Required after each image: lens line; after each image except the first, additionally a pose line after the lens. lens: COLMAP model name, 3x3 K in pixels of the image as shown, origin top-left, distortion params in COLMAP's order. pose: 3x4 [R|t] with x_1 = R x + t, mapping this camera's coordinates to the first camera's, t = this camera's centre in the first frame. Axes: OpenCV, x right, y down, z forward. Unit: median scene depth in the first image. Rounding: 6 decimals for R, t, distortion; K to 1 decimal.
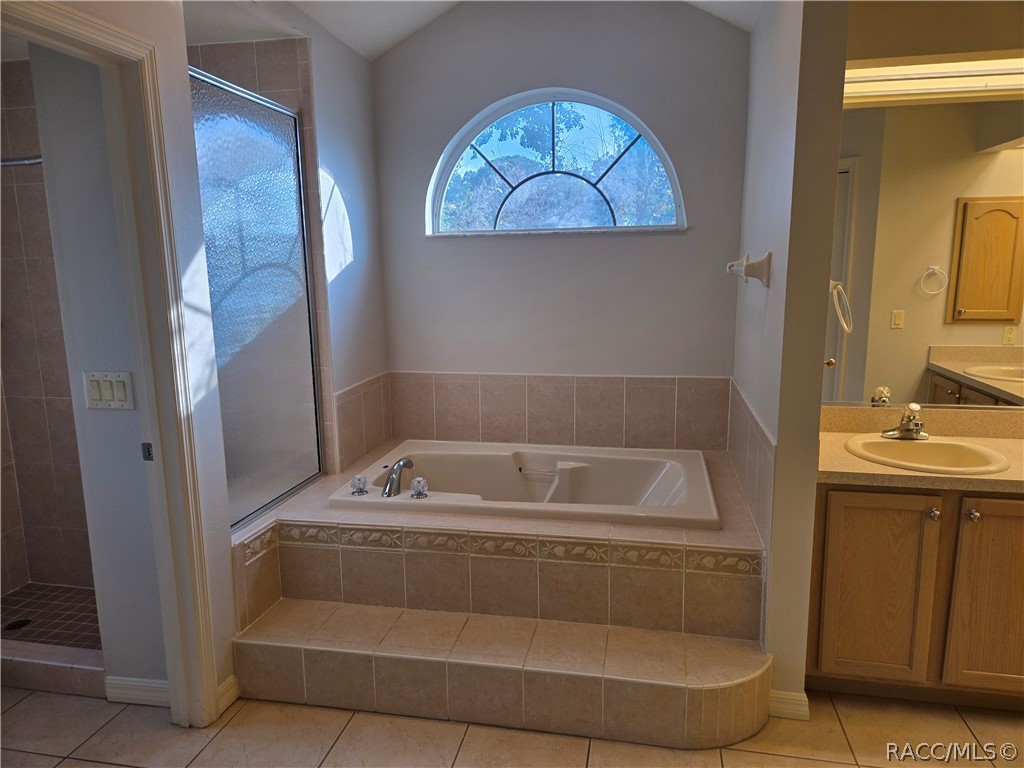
lens RADIAL K [[692.2, 0, 513.4], [0, 692.2, 386.0], [0, 0, 1]] dist [0.079554, -0.077869]
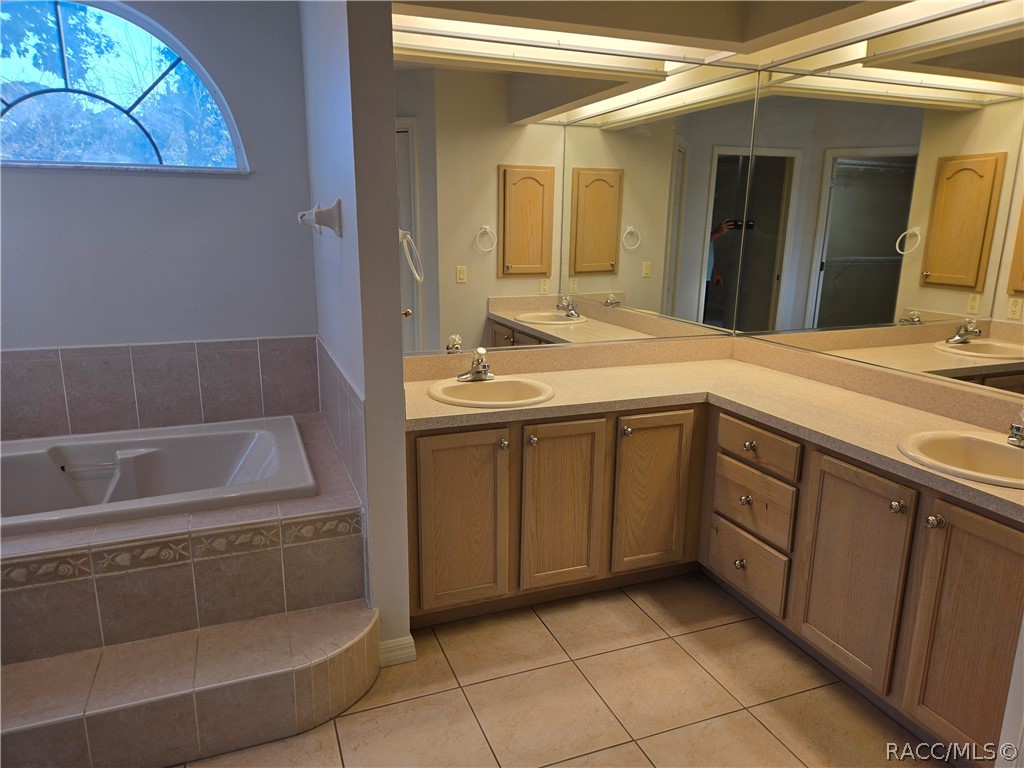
lens RADIAL K [[692.2, 0, 513.4], [0, 692.2, 386.0], [0, 0, 1]] dist [0.079554, -0.077869]
pose [[0.841258, -0.104388, 0.530461, 0.032953], [0.075946, 0.994271, 0.075217, 0.007183], [-0.535274, -0.022990, 0.844366, 0.060003]]
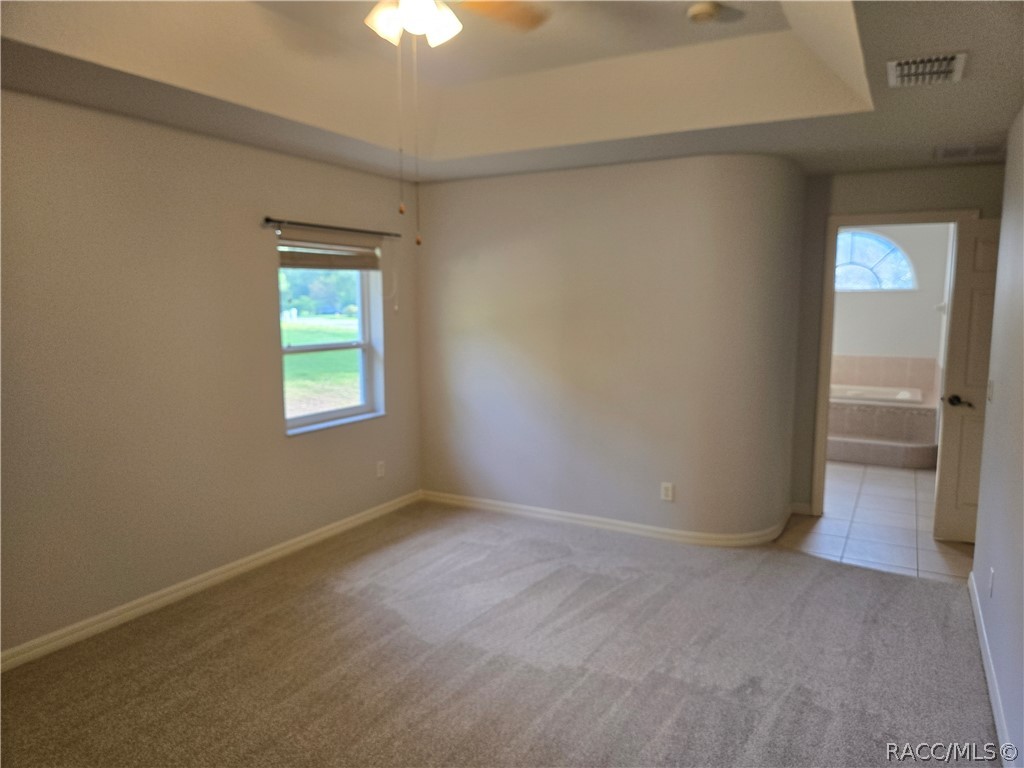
lens RADIAL K [[692.2, 0, 513.4], [0, 692.2, 386.0], [0, 0, 1]] dist [0.079554, -0.077869]
pose [[0.949081, 0.051647, -0.310771, -0.357074], [-0.067919, 0.996816, -0.041761, 0.353484], [0.307624, 0.060741, 0.949567, -2.062015]]
